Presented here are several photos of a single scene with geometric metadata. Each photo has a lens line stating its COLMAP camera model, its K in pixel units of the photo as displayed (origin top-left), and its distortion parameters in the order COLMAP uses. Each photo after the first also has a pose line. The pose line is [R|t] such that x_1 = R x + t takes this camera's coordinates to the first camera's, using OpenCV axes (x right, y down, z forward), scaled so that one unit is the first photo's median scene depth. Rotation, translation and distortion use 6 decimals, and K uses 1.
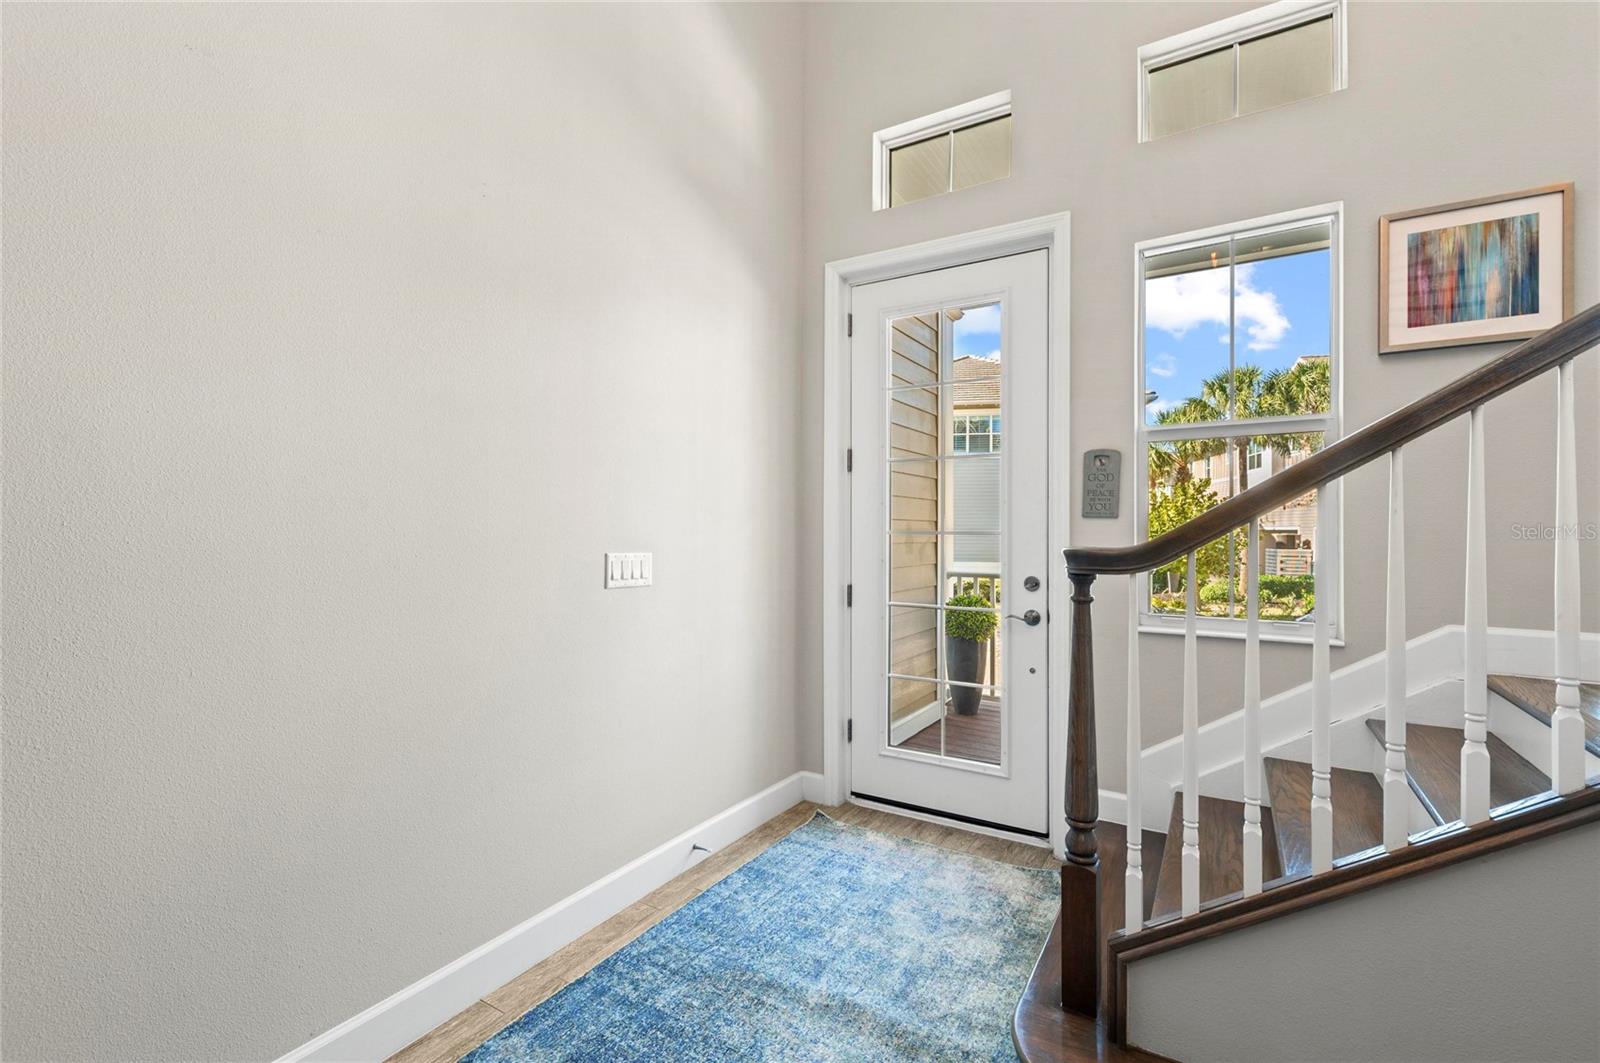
lens RADIAL K [[714.7, 0, 795.0], [0, 714.7, 530.2], [0, 0, 1]] dist [0.015062, 0.000268]
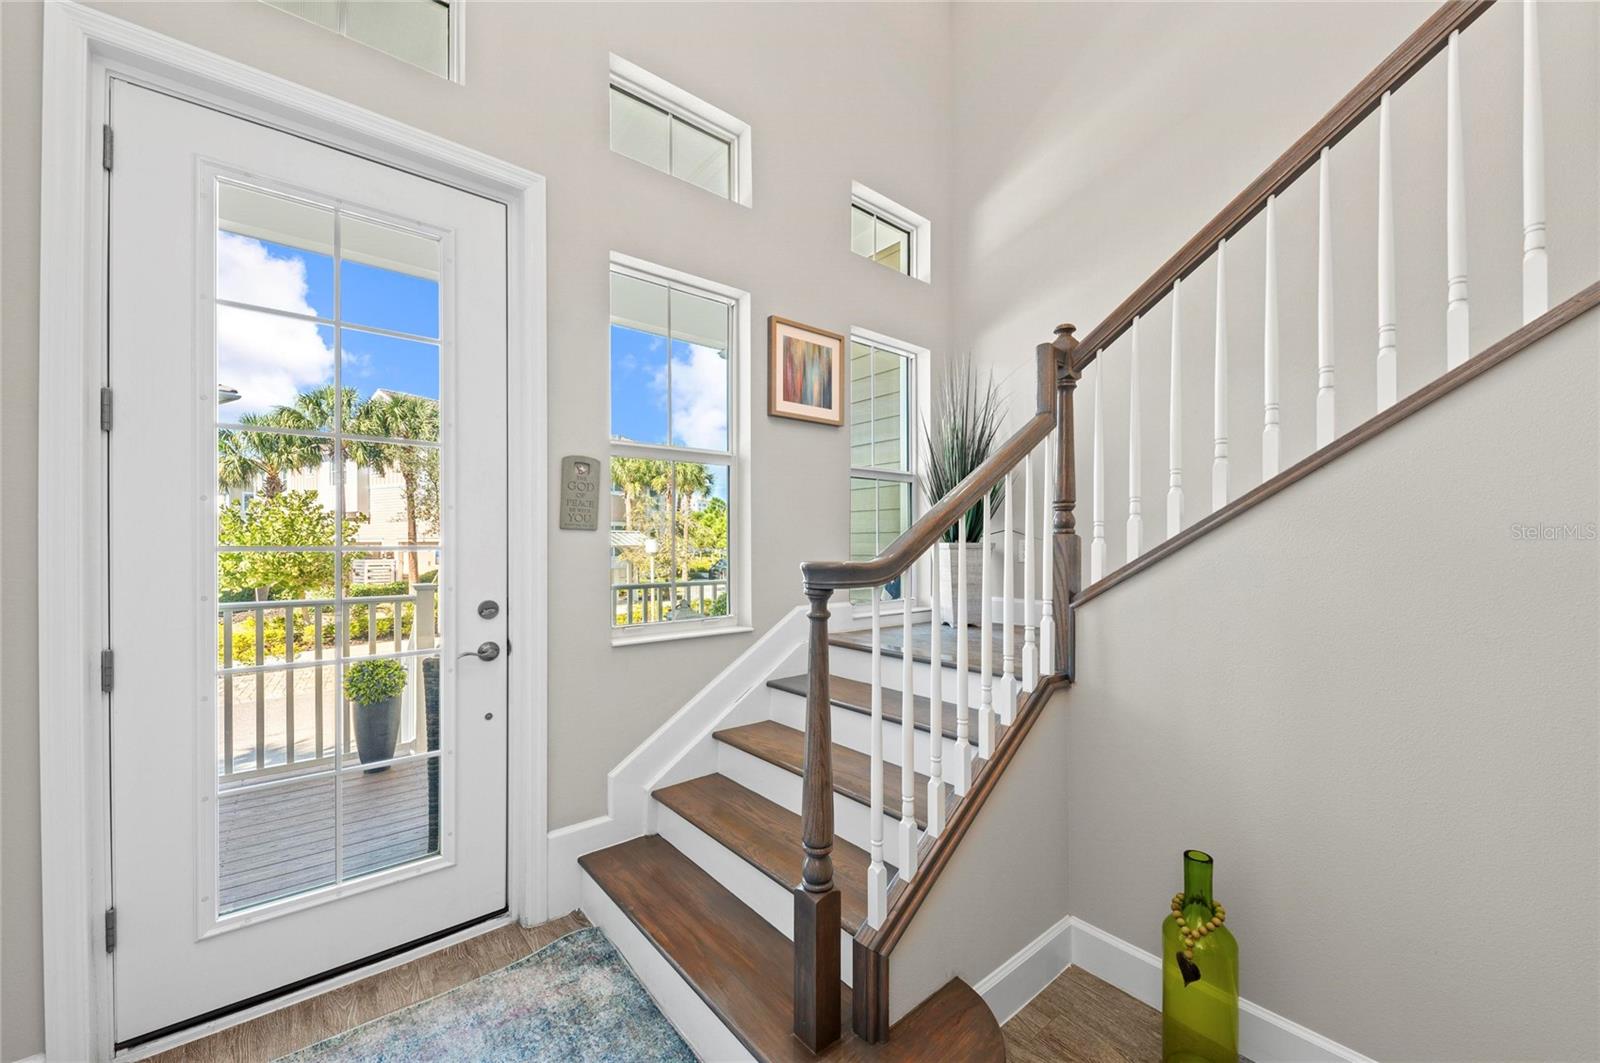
lens RADIAL K [[625.1, 0, 799.1], [0, 625.1, 543.3], [0, 0, 1]] dist [0.010246, -0.003410]
pose [[0.308803, -0.002462, 0.951123, -0.230253], [0.001339, 0.999997, 0.002154, -0.001227], [-0.951125, 0.000608, 0.308805, 0.436616]]
